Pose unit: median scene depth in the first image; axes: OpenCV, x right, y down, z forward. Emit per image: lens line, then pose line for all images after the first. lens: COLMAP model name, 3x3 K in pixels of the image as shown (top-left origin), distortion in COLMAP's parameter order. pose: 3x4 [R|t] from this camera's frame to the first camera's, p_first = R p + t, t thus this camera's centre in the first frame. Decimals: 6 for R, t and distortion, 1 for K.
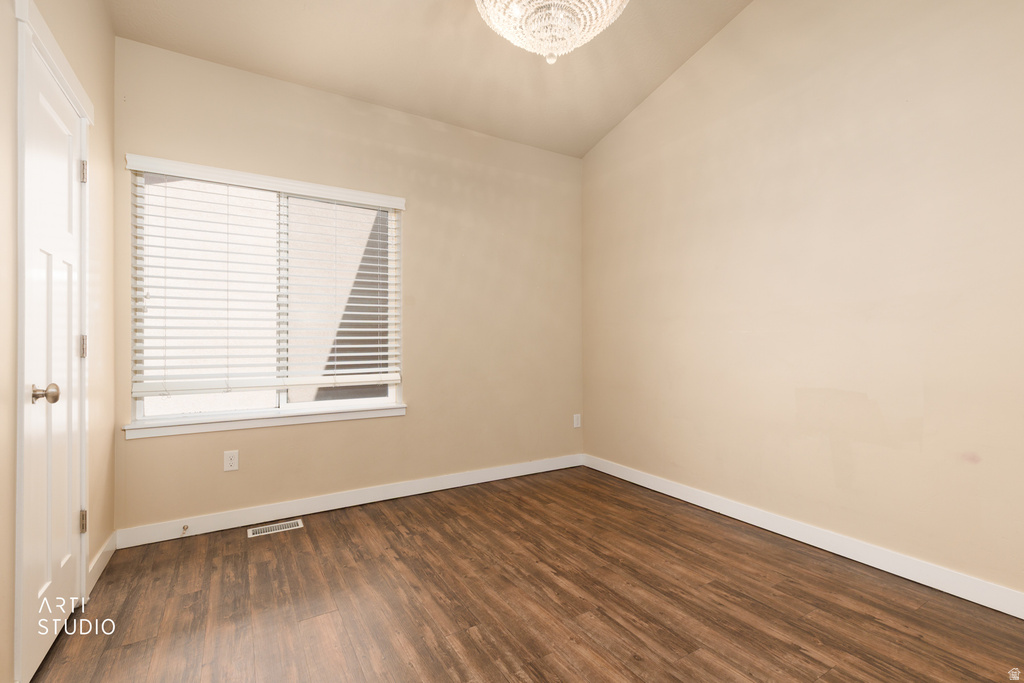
lens RADIAL K [[462.0, 0, 511.8], [0, 462.0, 342.0], [0, 0, 1]] dist [0.008510, -0.001860]
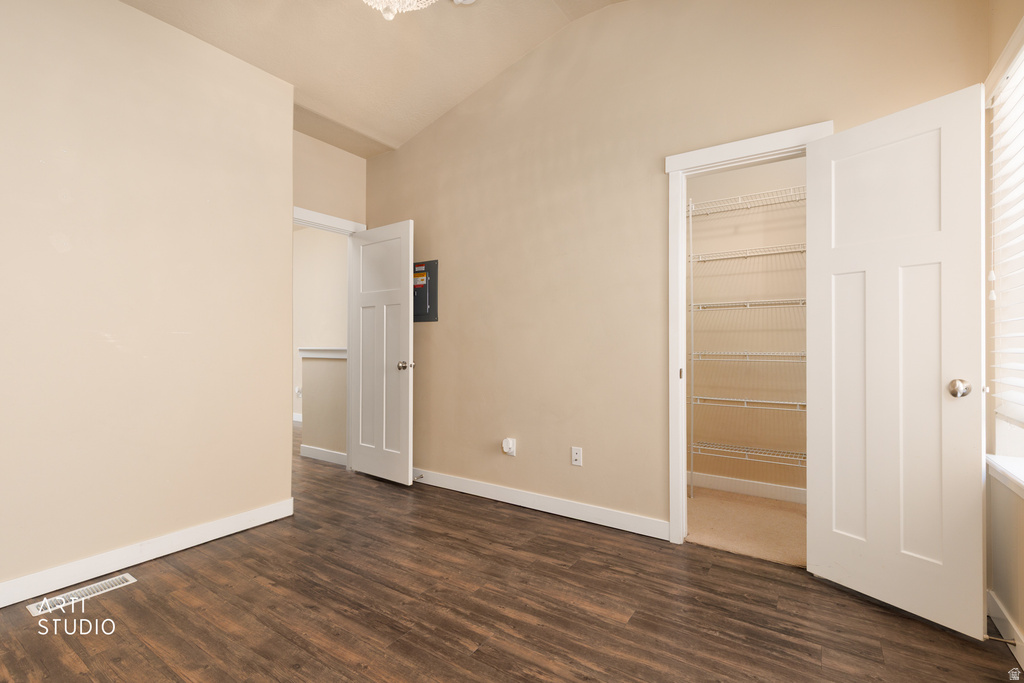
lens RADIAL K [[462.0, 0, 512.6], [0, 462.0, 342.8], [0, 0, 1]] dist [0.008510, -0.001860]
pose [[-0.908031, 0.003010, -0.418892, 0.251860], [0.006259, 0.999960, -0.006383, 0.000848], [0.418856, -0.008418, -0.908014, 1.993812]]
